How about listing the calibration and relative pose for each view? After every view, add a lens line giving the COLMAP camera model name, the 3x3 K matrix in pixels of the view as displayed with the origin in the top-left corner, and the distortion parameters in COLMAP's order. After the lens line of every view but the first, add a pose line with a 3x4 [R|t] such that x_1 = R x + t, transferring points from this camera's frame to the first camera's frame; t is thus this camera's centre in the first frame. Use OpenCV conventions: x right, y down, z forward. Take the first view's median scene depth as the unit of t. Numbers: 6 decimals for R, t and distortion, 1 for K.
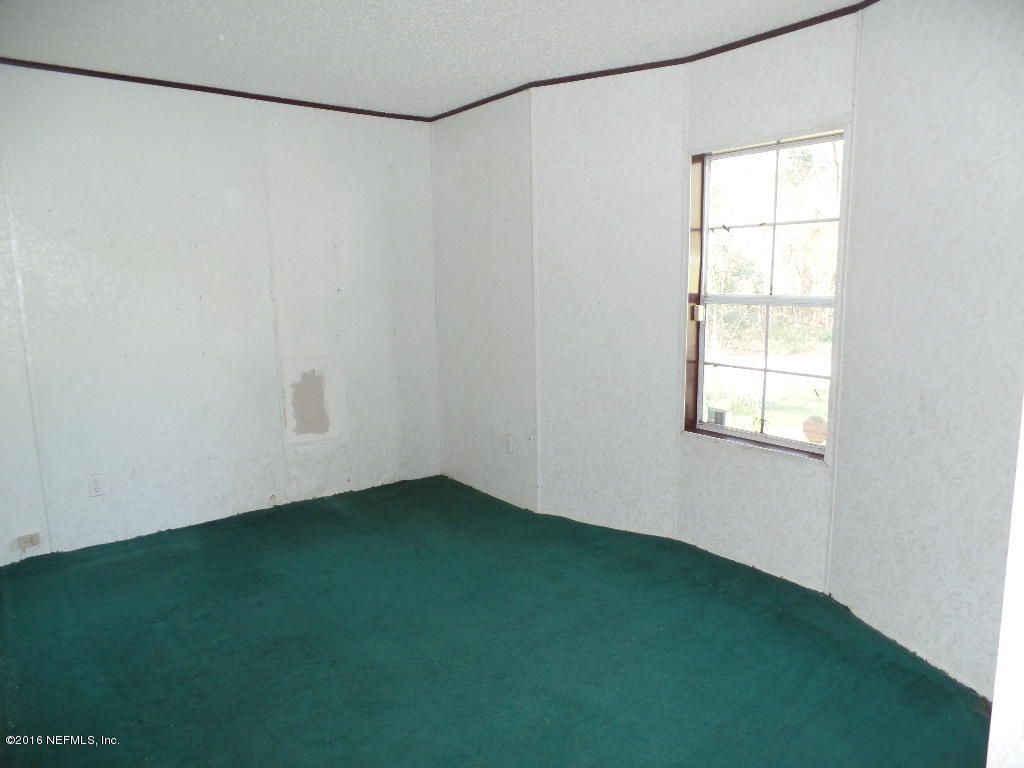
lens RADIAL K [[706.5, 0, 515.1], [0, 706.5, 386.5], [0, 0, 1]] dist [0.007475, 0.001951]
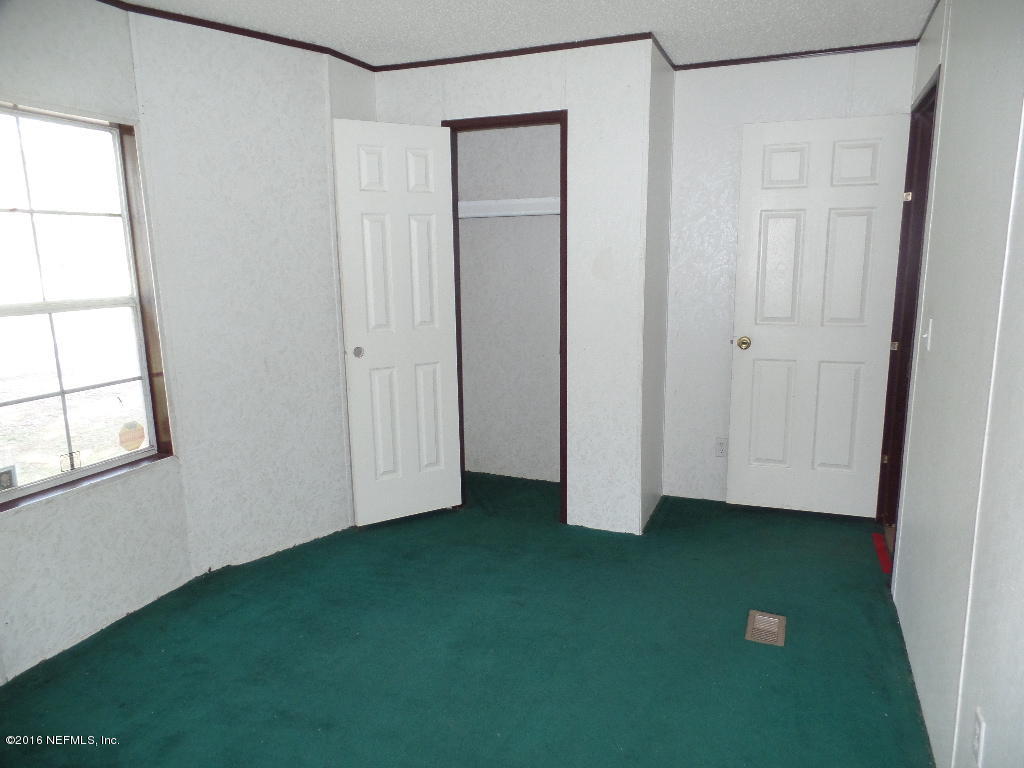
lens RADIAL K [[706.5, 0, 514.5], [0, 706.5, 383.0], [0, 0, 1]] dist [0.007475, 0.001951]
pose [[-0.517591, -0.141143, 0.843907, -0.607061], [0.153732, 0.954910, 0.253996, -0.163012], [-0.841704, 0.261202, -0.472554, 0.960865]]
